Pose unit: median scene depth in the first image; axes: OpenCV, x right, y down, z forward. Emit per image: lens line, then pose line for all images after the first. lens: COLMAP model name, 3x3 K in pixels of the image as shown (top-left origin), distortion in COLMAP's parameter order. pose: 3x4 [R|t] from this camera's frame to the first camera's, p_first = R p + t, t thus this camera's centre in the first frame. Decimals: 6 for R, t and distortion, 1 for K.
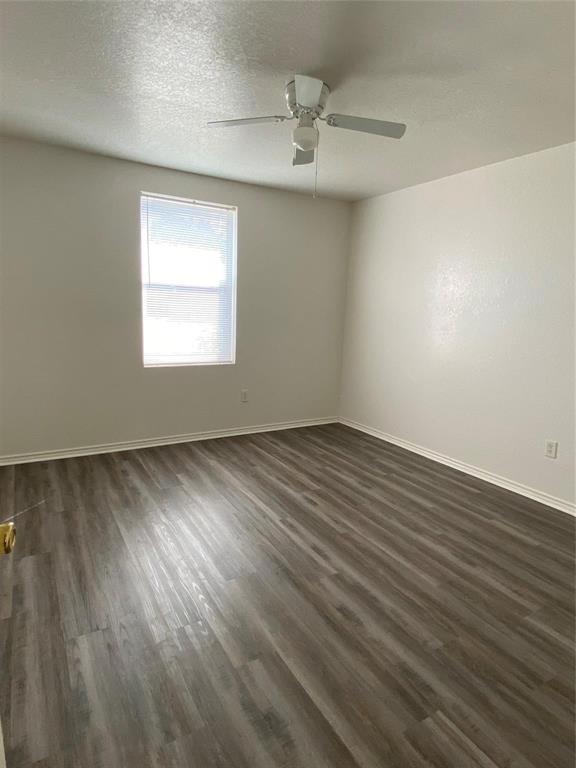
lens RADIAL K [[450.3, 0, 286.1], [0, 450.3, 381.3], [0, 0, 1]] dist [0.039713, -0.049004]
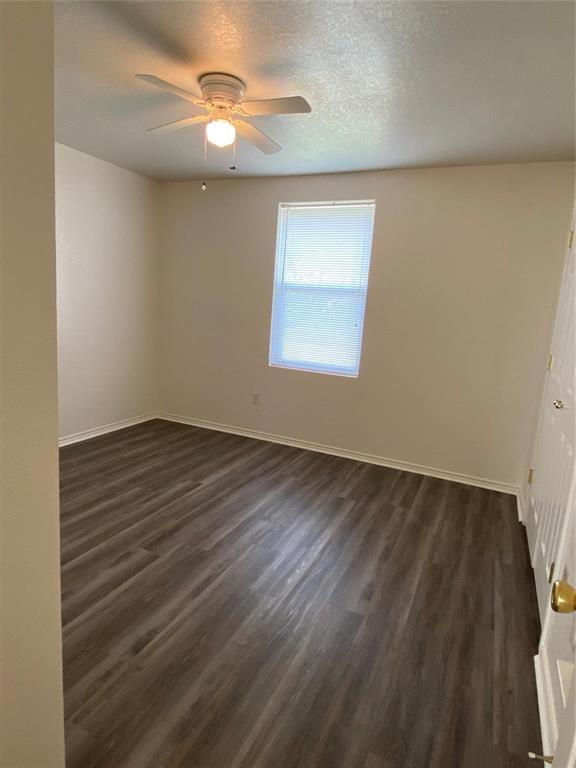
lens RADIAL K [[450.3, 0, 286.1], [0, 450.3, 381.3], [0, 0, 1]] dist [0.039713, -0.049004]
pose [[0.530949, 0.129969, -0.837377, 0.583276], [-0.193309, 0.980690, 0.029643, -0.033415], [0.825060, 0.146133, 0.545821, 0.436163]]
